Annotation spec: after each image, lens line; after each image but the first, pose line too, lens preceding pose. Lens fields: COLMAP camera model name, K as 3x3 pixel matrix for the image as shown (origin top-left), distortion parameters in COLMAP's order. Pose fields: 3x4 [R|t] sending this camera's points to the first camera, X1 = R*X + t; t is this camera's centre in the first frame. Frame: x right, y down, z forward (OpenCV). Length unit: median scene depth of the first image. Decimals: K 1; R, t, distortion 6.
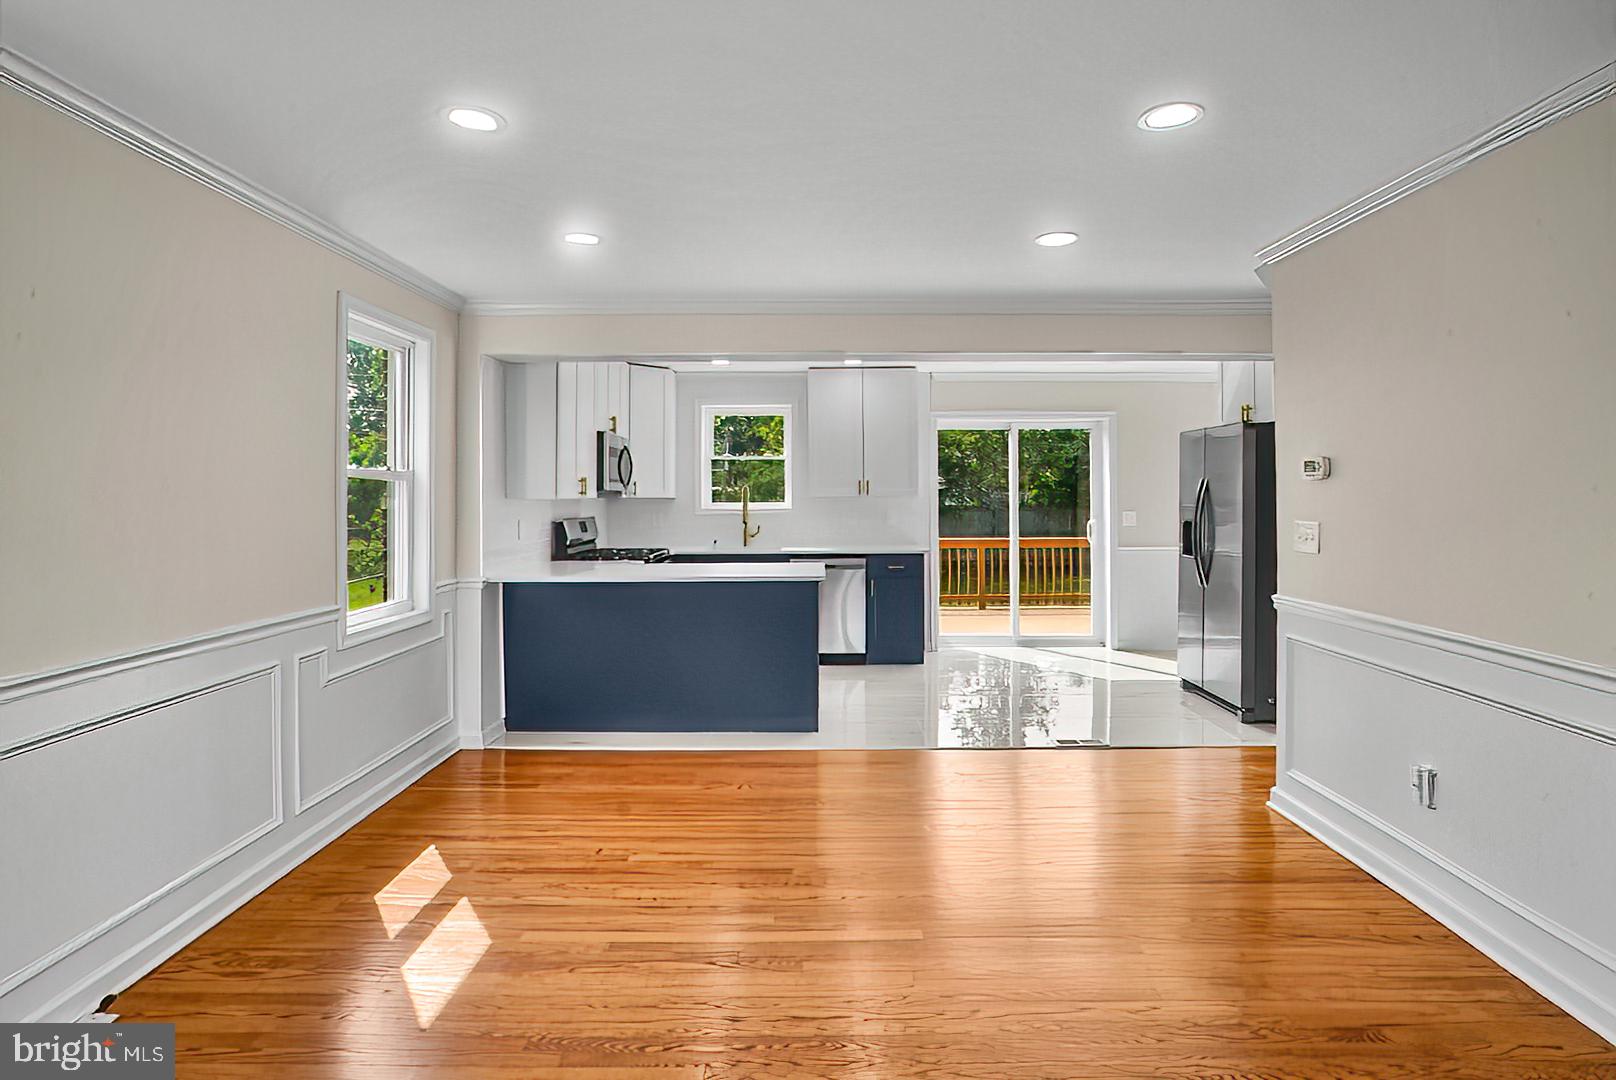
lens RADIAL K [[853.2, 0, 807.9], [0, 853.2, 502.4], [0, 0, 1]] dist [-0.052131, 0.023554]
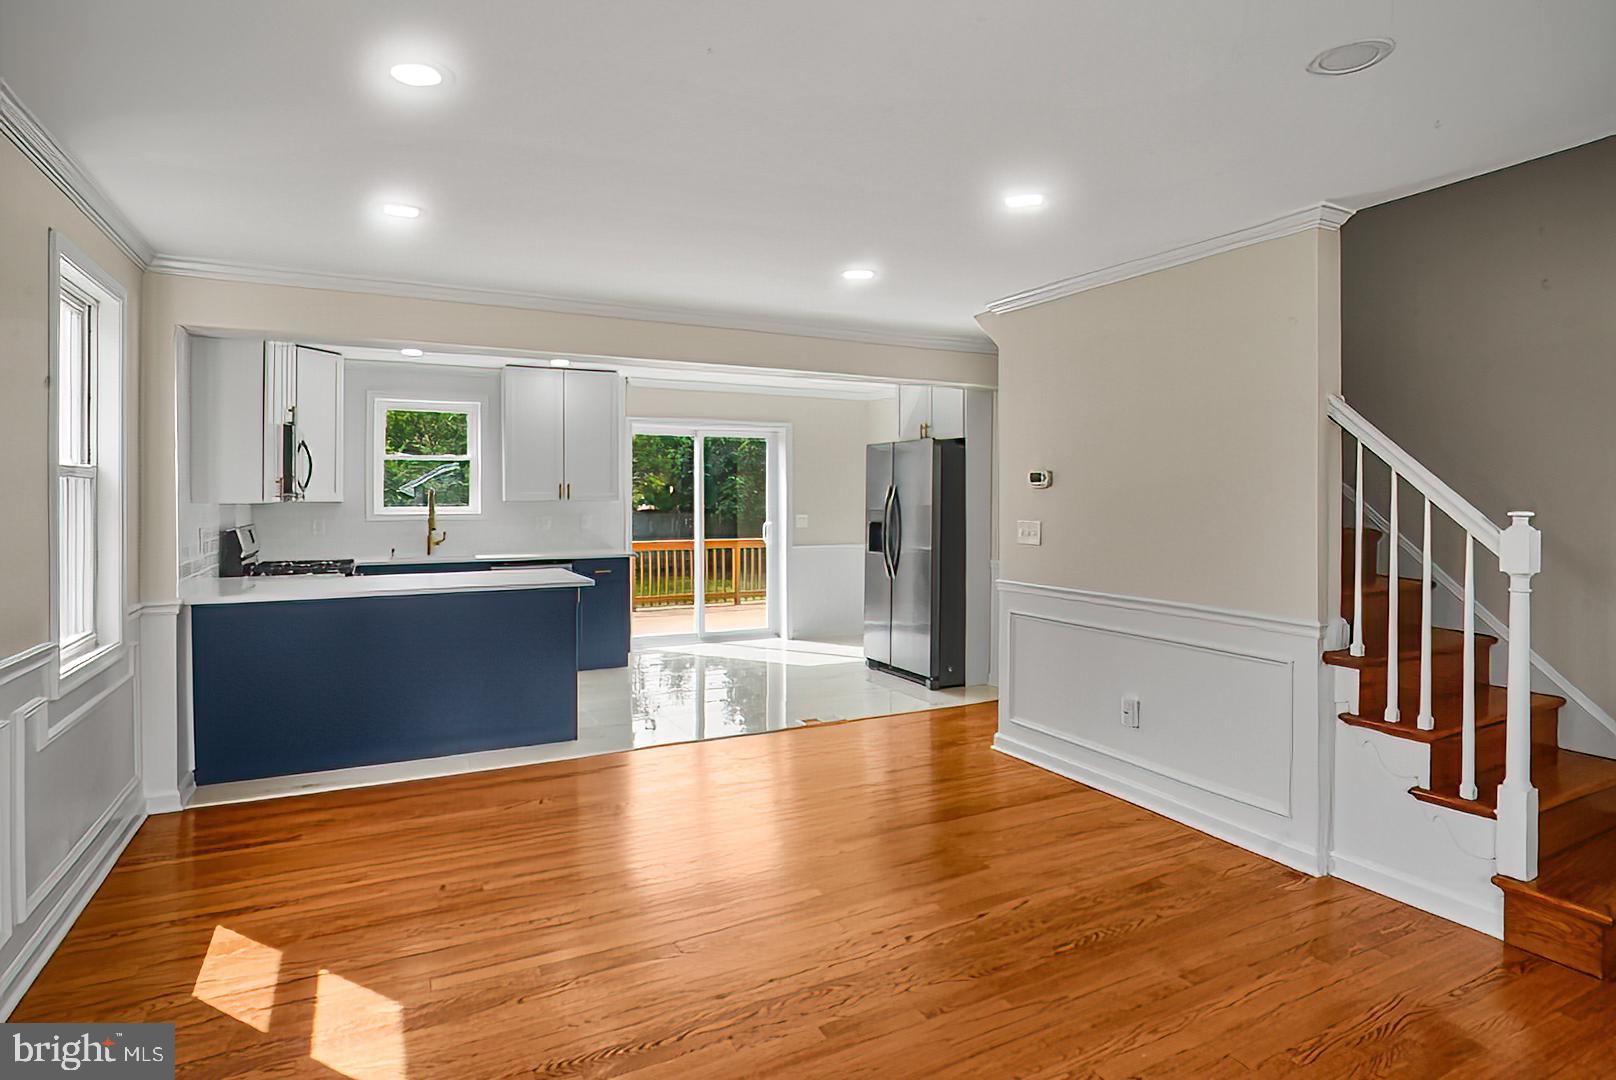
lens RADIAL K [[854.6, 0, 810.4], [0, 854.6, 520.8], [0, 0, 1]] dist [-0.051060, 0.024766]
pose [[0.884424, -0.009295, 0.466592, -0.177440], [0.001362, 0.999849, 0.017336, -0.000010], [-0.466682, -0.014697, 0.884303, 0.007410]]
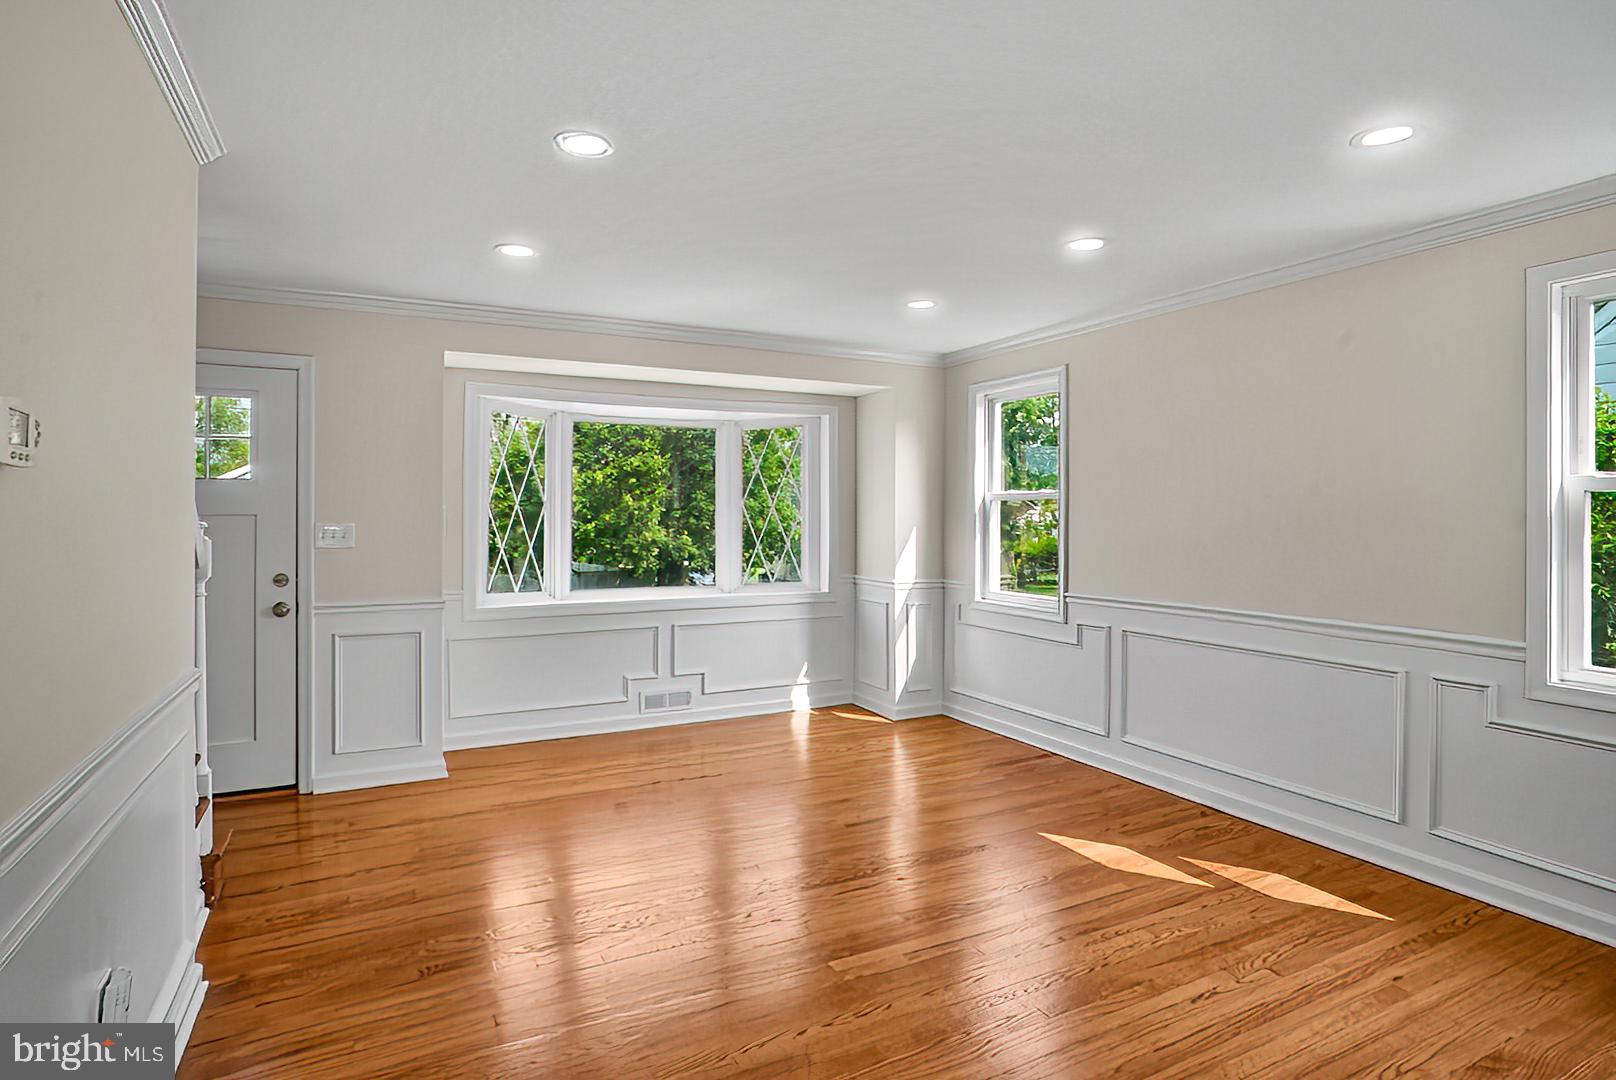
lens RADIAL K [[854.6, 0, 810.4], [0, 854.6, 520.8], [0, 0, 1]] dist [-0.051060, 0.024766]
pose [[-0.885279, 0.002996, -0.465050, 0.273362], [-0.001307, 0.999959, 0.008930, -0.003758], [0.465058, 0.008513, -0.885239, 0.828355]]
